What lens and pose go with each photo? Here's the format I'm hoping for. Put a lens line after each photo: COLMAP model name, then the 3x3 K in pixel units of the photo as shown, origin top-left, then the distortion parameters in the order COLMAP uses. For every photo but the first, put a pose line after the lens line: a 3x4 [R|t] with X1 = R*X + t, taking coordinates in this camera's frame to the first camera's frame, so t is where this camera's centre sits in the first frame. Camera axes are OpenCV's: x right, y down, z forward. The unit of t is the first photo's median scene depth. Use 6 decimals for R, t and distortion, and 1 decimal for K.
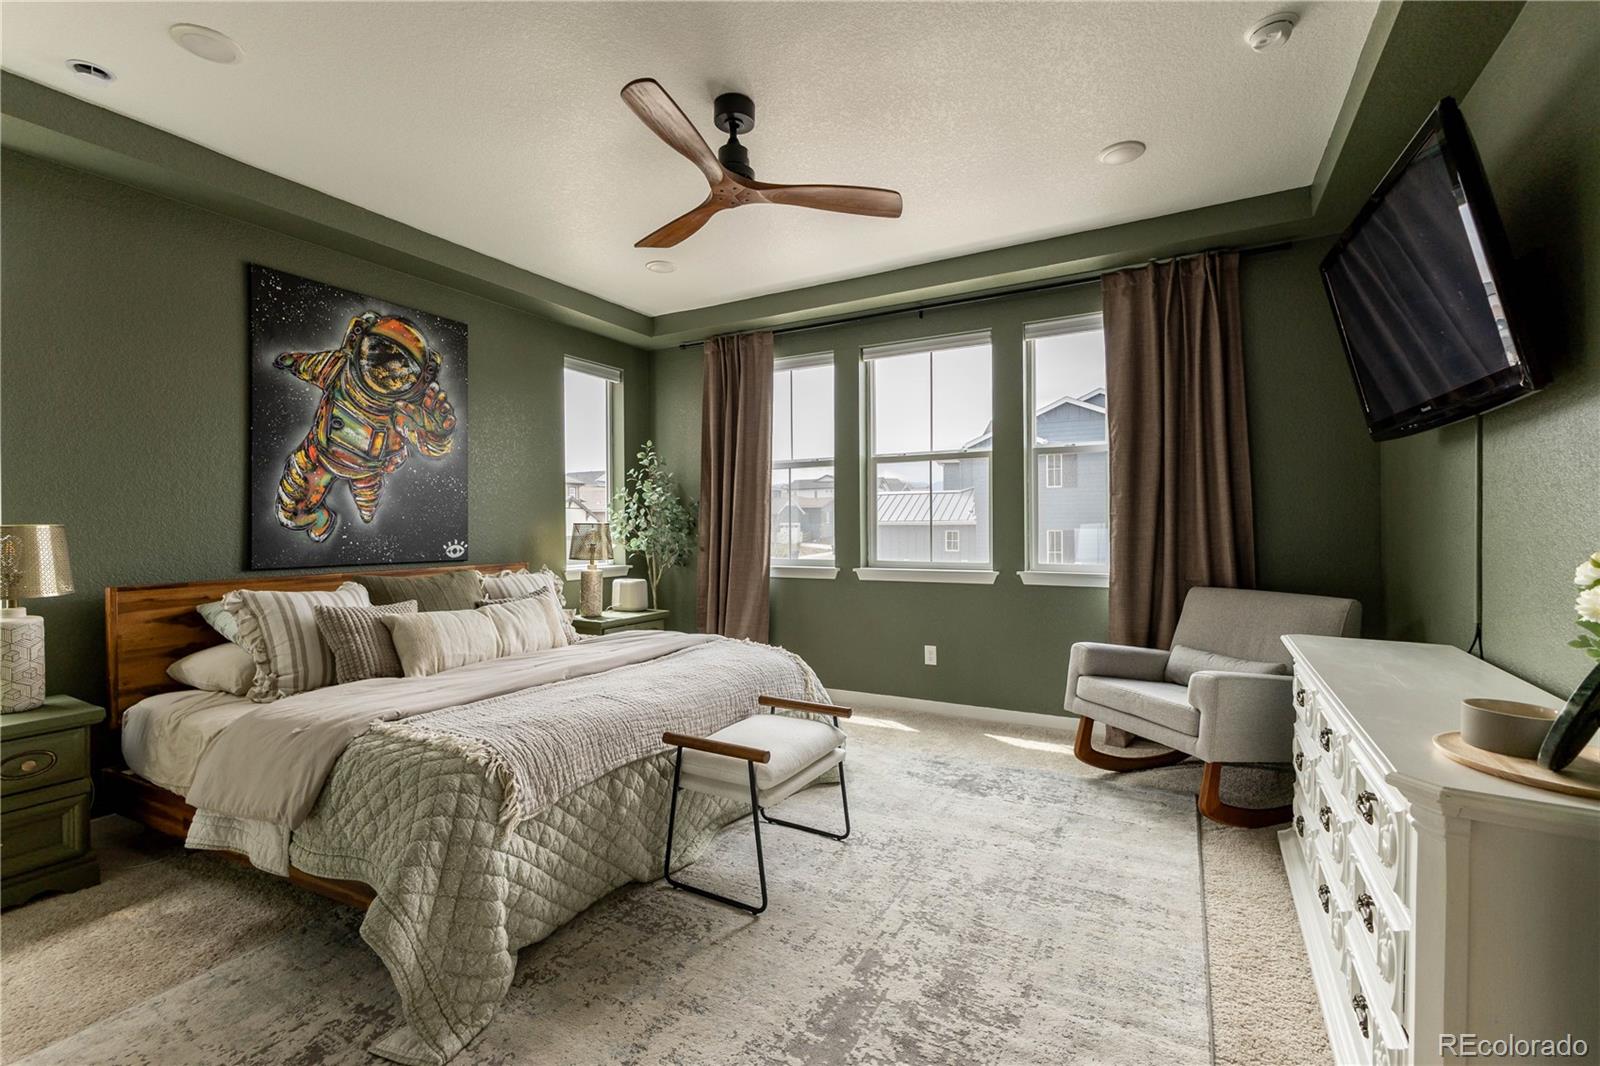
lens RADIAL K [[694.7, 0, 800.3], [0, 694.7, 521.4], [0, 0, 1]] dist [0.013425, -0.000183]
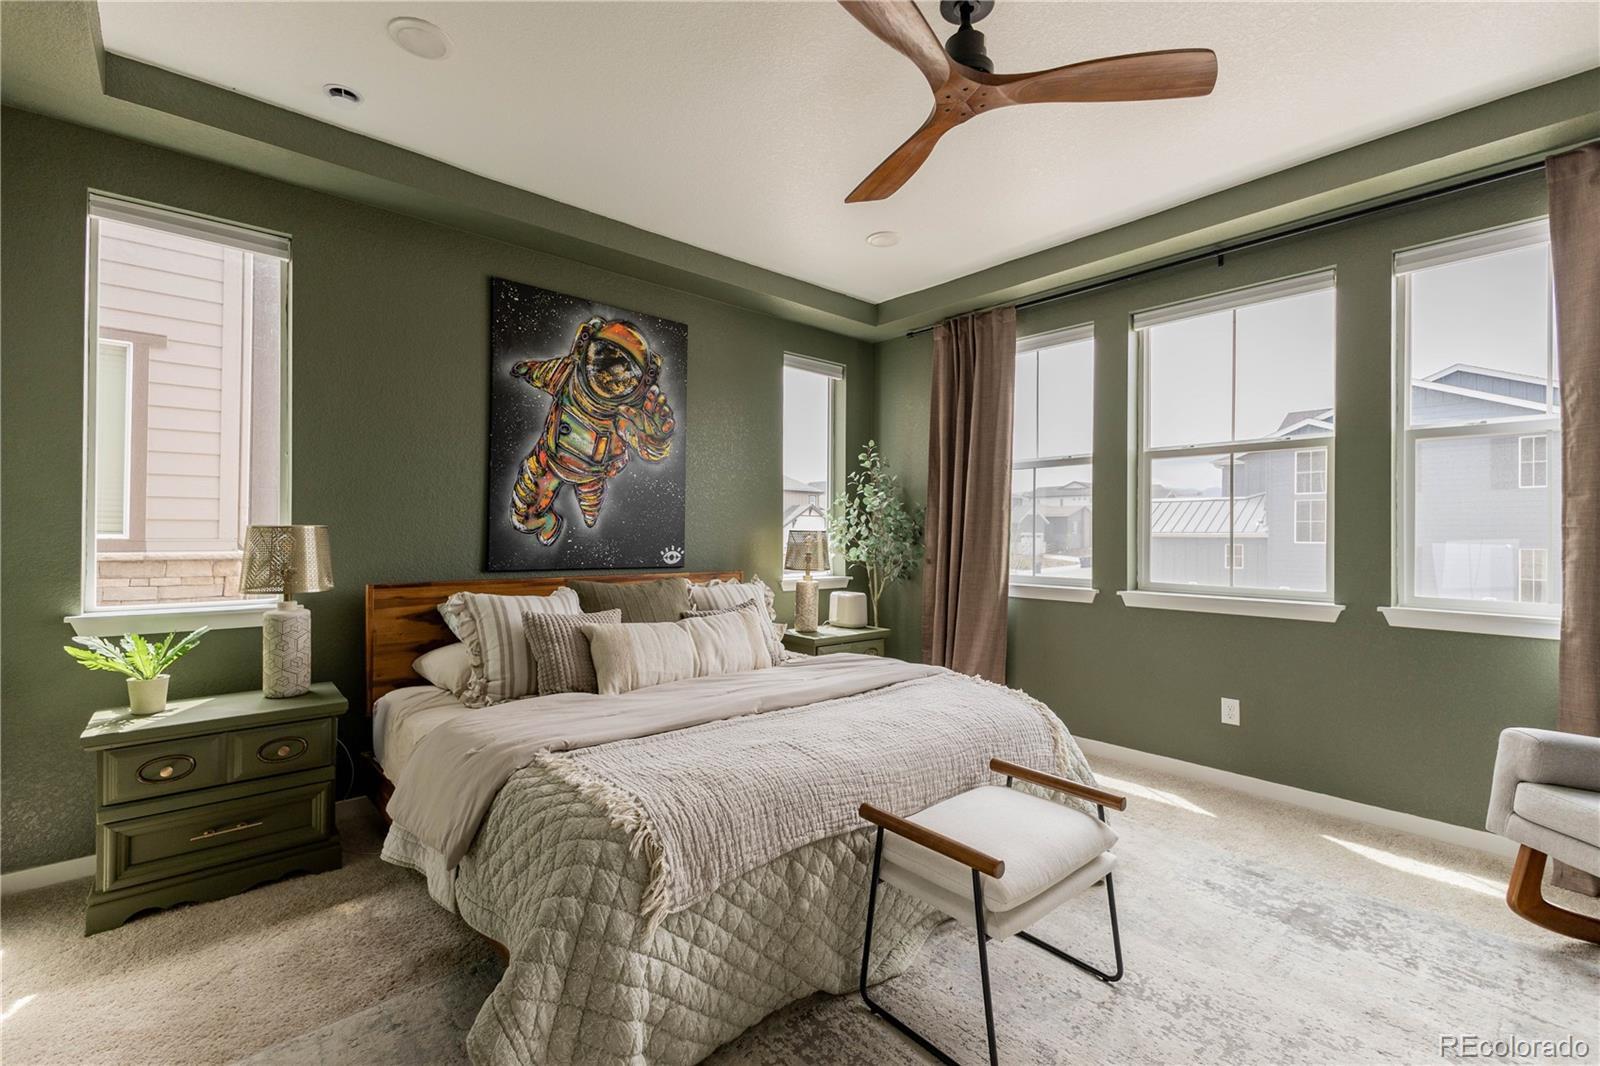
lens RADIAL K [[694.7, 0, 802.3], [0, 694.7, 528.1], [0, 0, 1]] dist [0.013425, -0.000183]
pose [[0.944835, 0.011170, -0.327355, -0.007029], [-0.011934, 0.999929, -0.000323, -0.000018], [0.327328, 0.004211, 0.944901, 0.195488]]
